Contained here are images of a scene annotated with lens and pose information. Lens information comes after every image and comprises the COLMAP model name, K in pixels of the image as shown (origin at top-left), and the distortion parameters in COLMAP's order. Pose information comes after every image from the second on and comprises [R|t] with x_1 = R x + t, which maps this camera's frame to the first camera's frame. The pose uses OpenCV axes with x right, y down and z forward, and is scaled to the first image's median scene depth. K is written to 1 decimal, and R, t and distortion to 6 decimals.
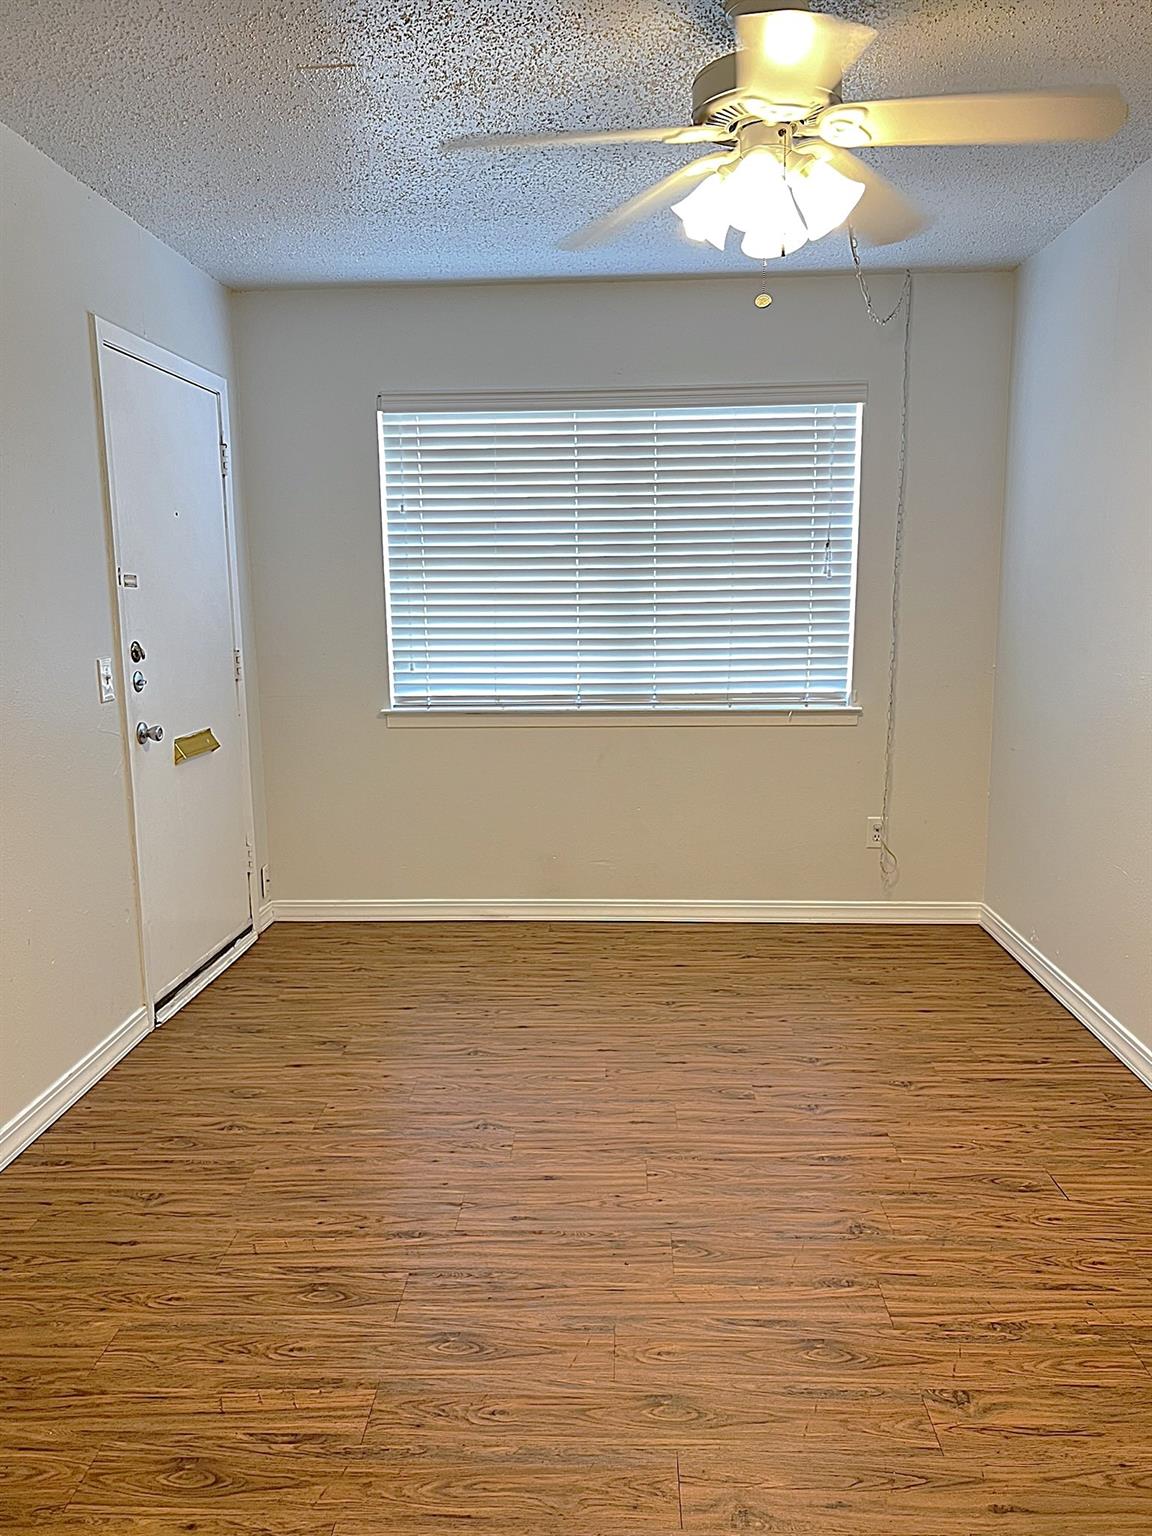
lens RADIAL K [[1145.5, 0, 574.0], [0, 1145.5, 767.3], [0, 0, 1]] dist [0.043632, -0.042674]
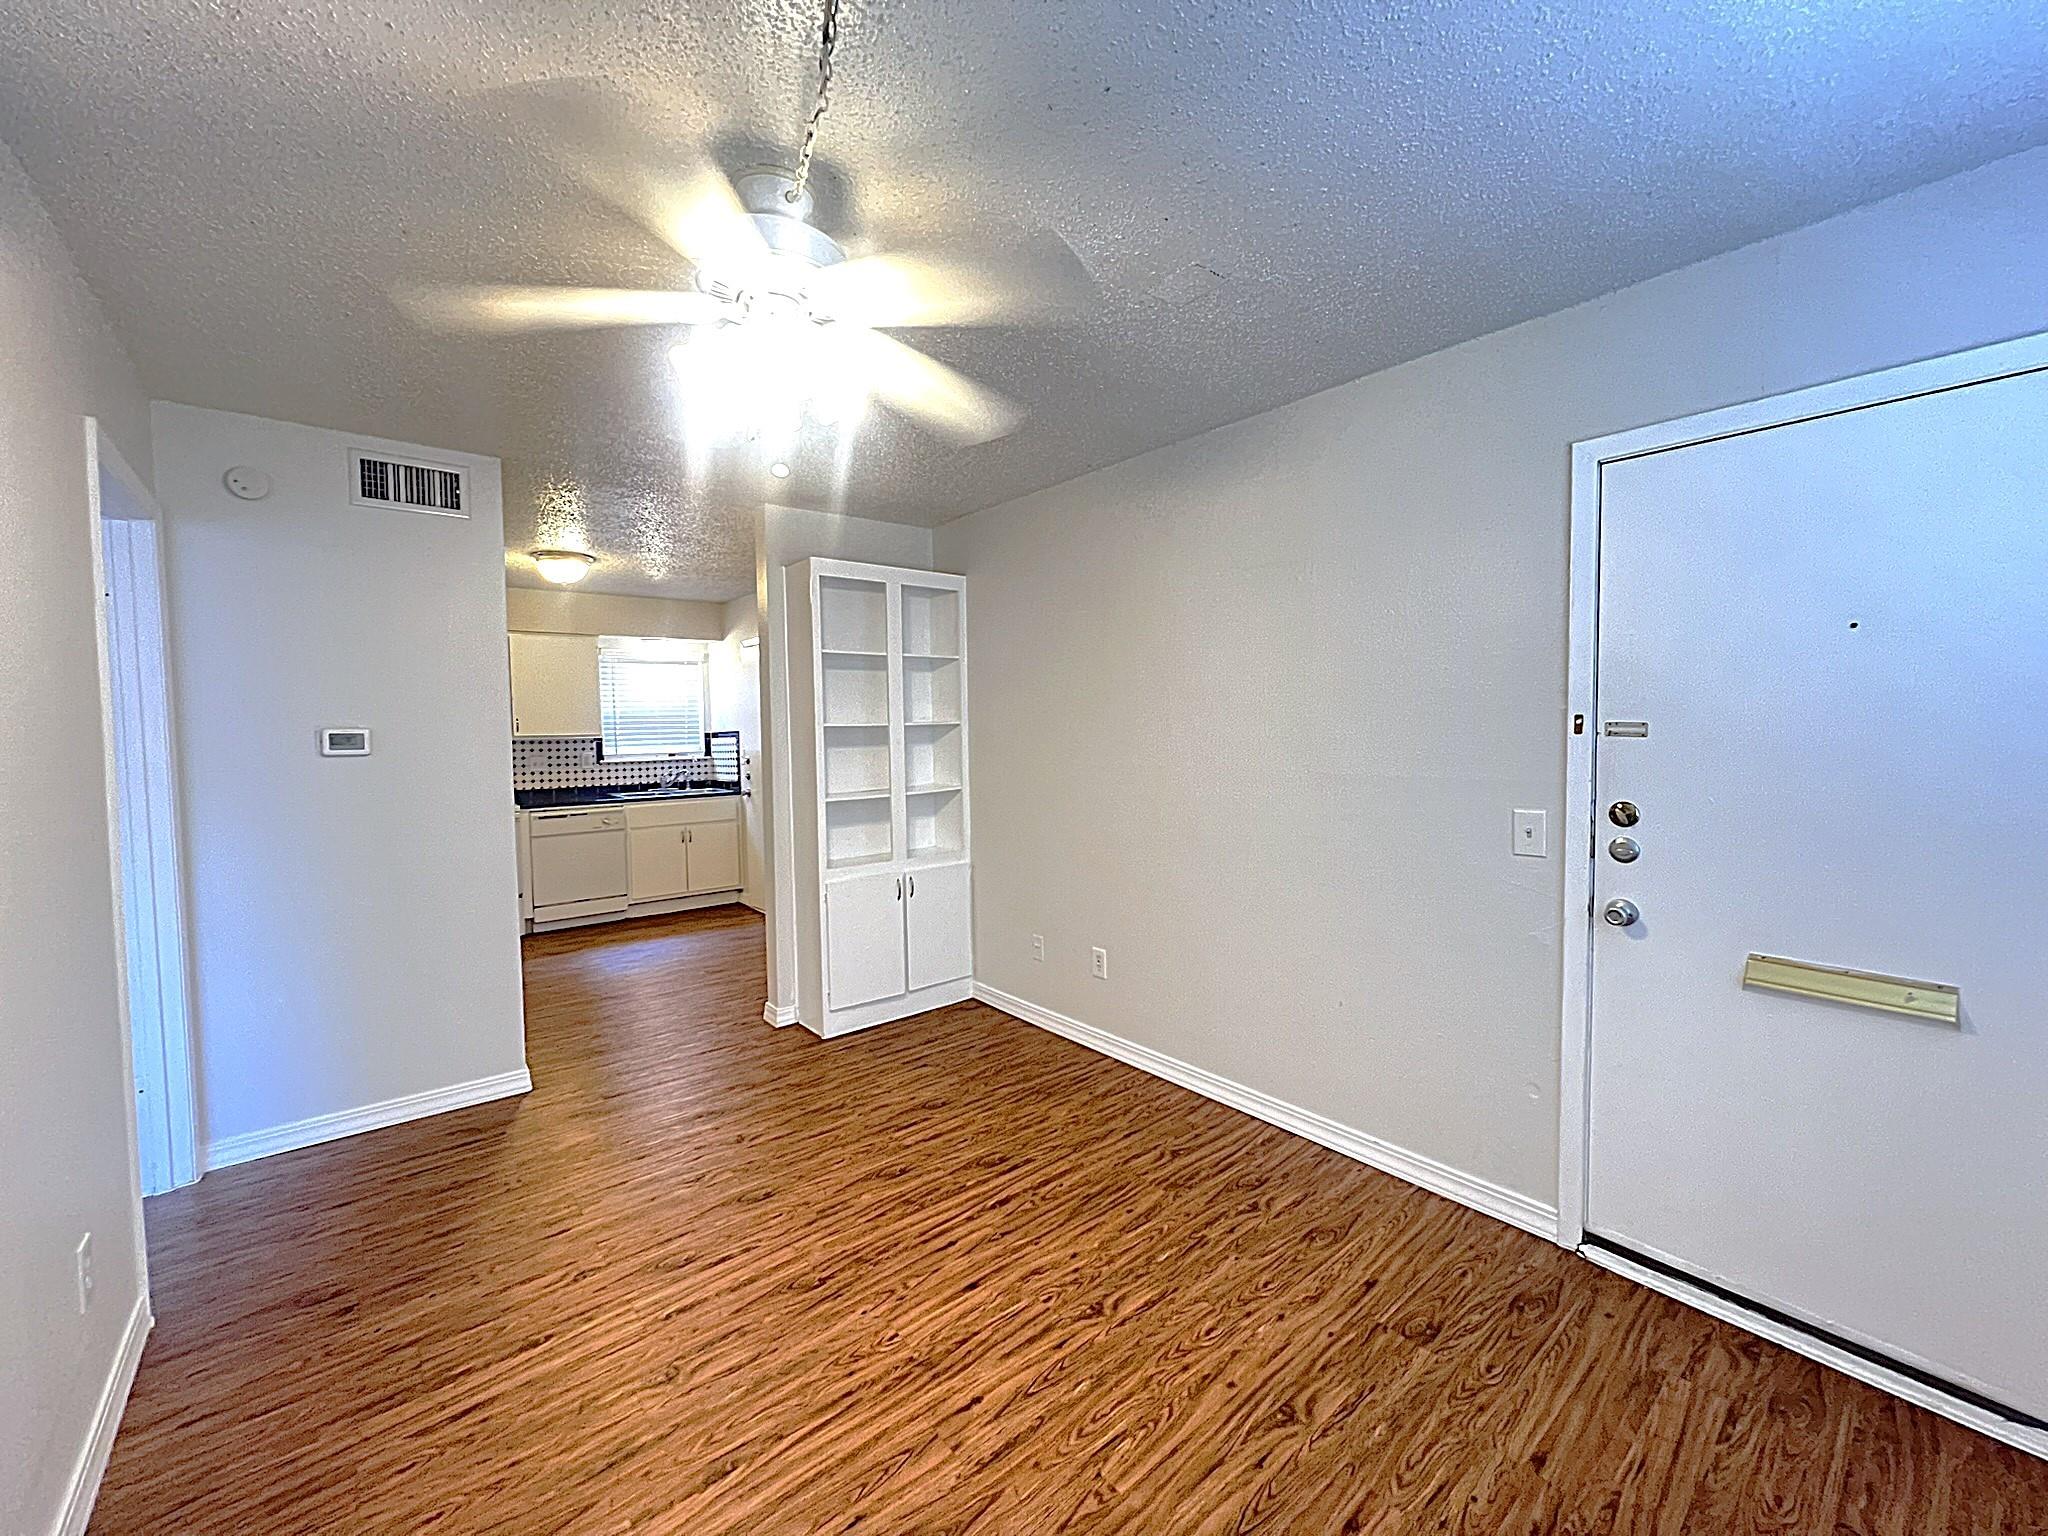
lens RADIAL K [[820.1, 0, 1016.3], [0, 820.1, 766.3], [0, 0, 1]] dist [-0.001996, 0.000675]
pose [[-0.738034, 0.054060, -0.672594, 0.301800], [-0.087570, 0.980682, 0.174913, -0.179839], [0.669057, 0.187991, -0.719043, 1.023015]]
